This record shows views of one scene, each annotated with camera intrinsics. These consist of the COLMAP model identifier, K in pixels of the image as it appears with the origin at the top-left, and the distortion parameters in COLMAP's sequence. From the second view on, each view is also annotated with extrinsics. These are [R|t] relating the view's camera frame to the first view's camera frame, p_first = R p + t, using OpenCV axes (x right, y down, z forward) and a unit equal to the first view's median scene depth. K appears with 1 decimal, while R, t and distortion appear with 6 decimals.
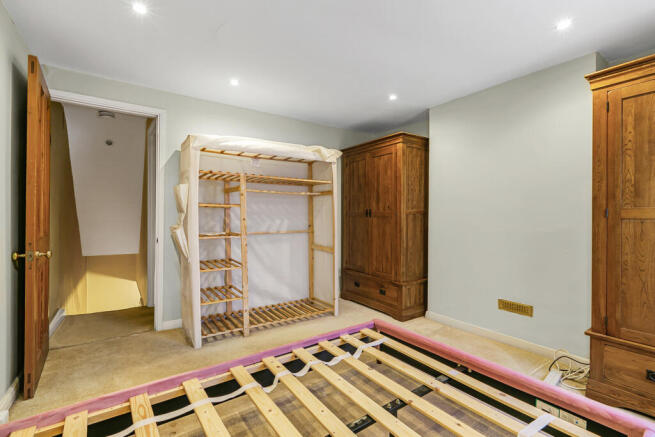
lens RADIAL K [[291.1, 0, 326.4], [0, 291.1, 211.2], [0, 0, 1]] dist [-0.000762, -0.000746]
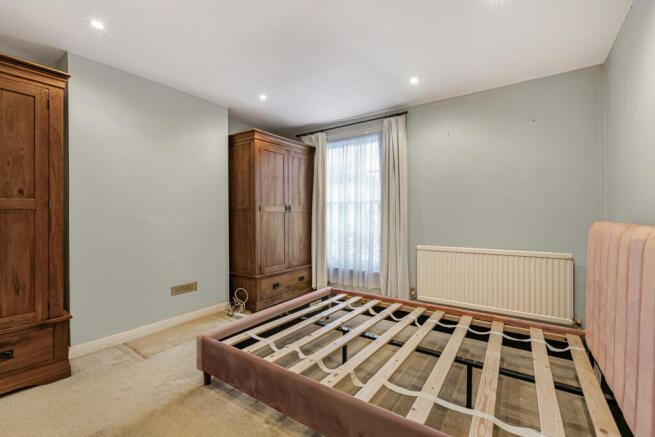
lens RADIAL K [[291.1, 0, 326.4], [0, 291.1, 211.2], [0, 0, 1]] dist [-0.000762, -0.000746]
pose [[-0.330499, 0.002588, 0.943803, -0.703078], [-0.010367, 0.999926, -0.006372, 0.024303], [-0.943750, -0.011891, -0.330447, 0.931074]]
